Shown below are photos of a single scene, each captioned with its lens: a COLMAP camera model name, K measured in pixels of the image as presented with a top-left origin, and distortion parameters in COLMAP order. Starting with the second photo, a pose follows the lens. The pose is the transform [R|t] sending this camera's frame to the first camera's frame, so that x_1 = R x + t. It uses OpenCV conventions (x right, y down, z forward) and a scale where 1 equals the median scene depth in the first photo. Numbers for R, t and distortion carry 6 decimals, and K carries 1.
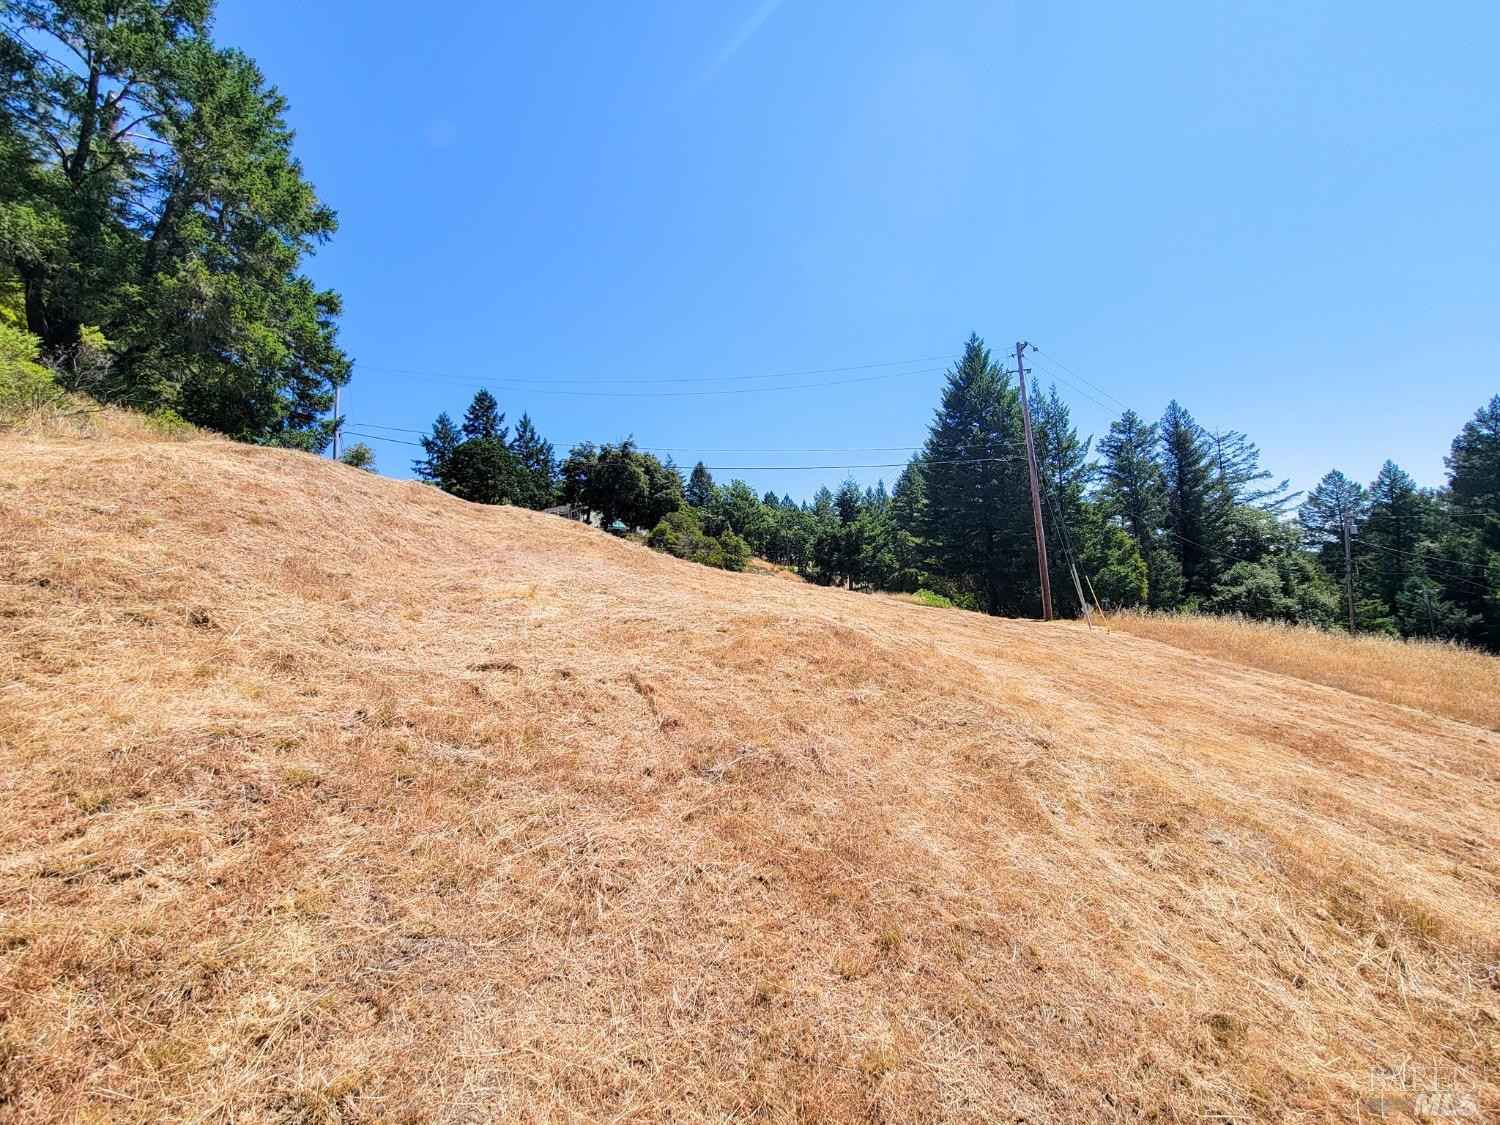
lens RADIAL K [[609.9, 0, 750.0], [0, 609.9, 562.5], [0, 0, 1]] dist [-0.000866, -0.003246]
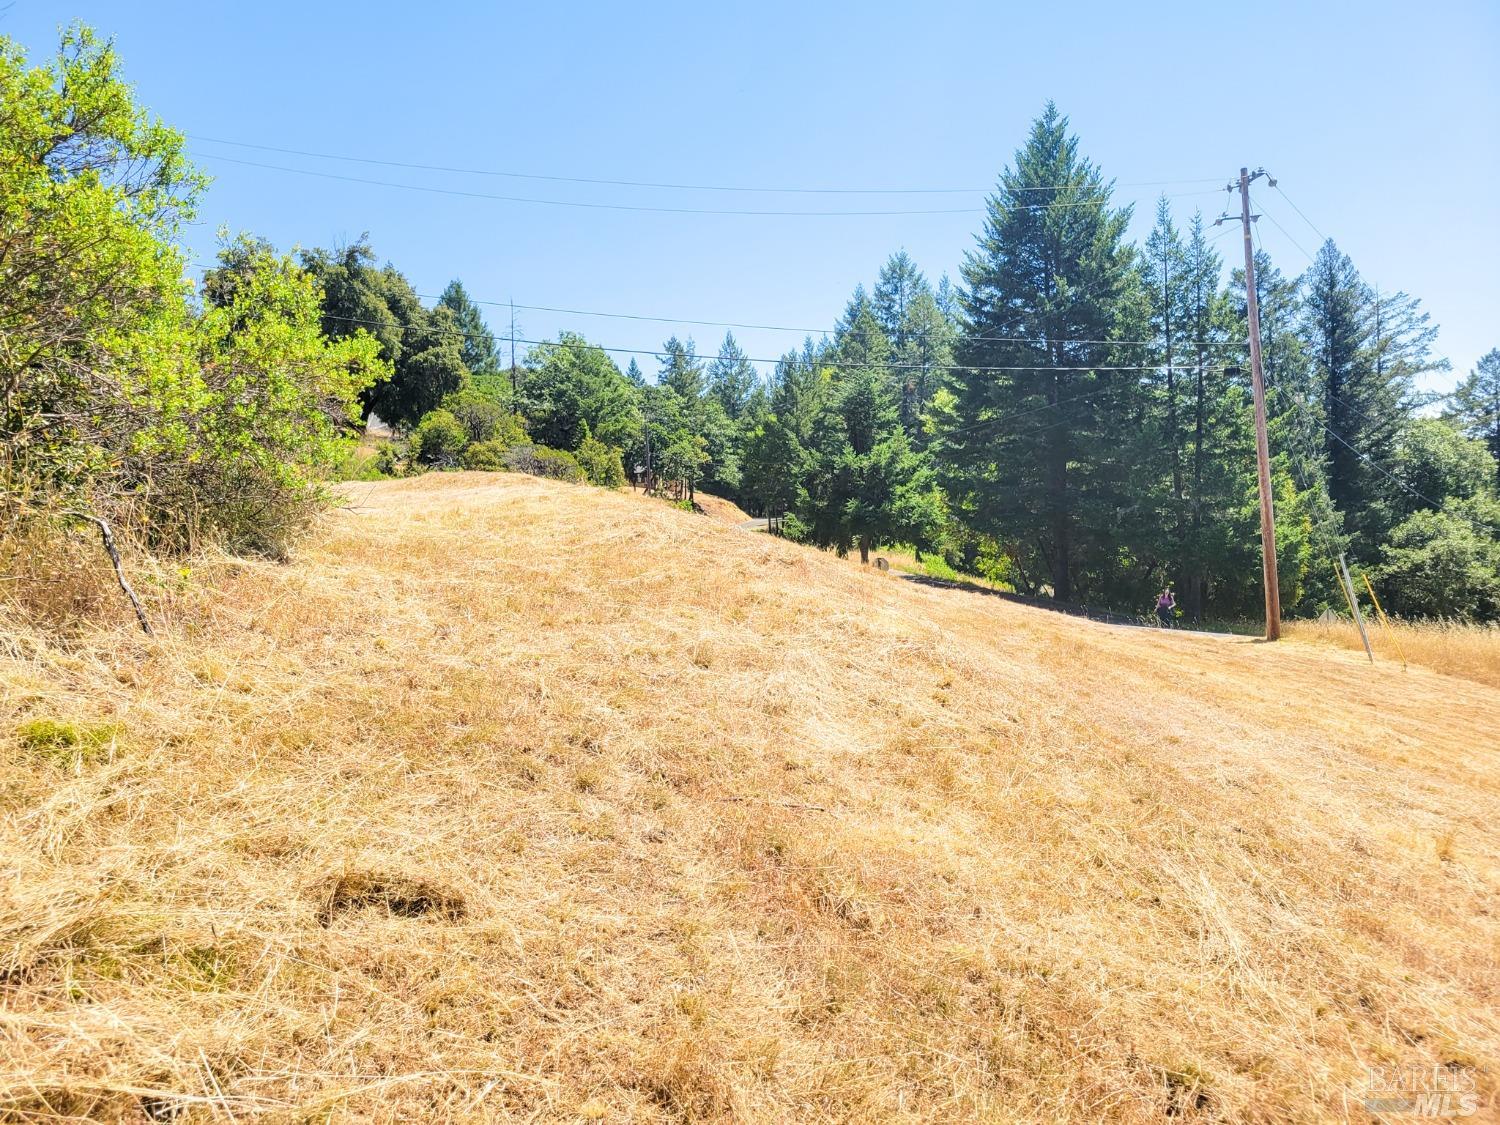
lens RADIAL K [[1124.2, 0, 744.5], [0, 1124.2, 549.3], [0, 0, 1]] dist [0.054844, -0.039342]
pose [[0.973456, 0.000293, 0.228874, -0.217808], [-0.017530, 0.997157, 0.073280, -0.050808], [-0.228202, -0.075347, 0.970694, 0.010566]]
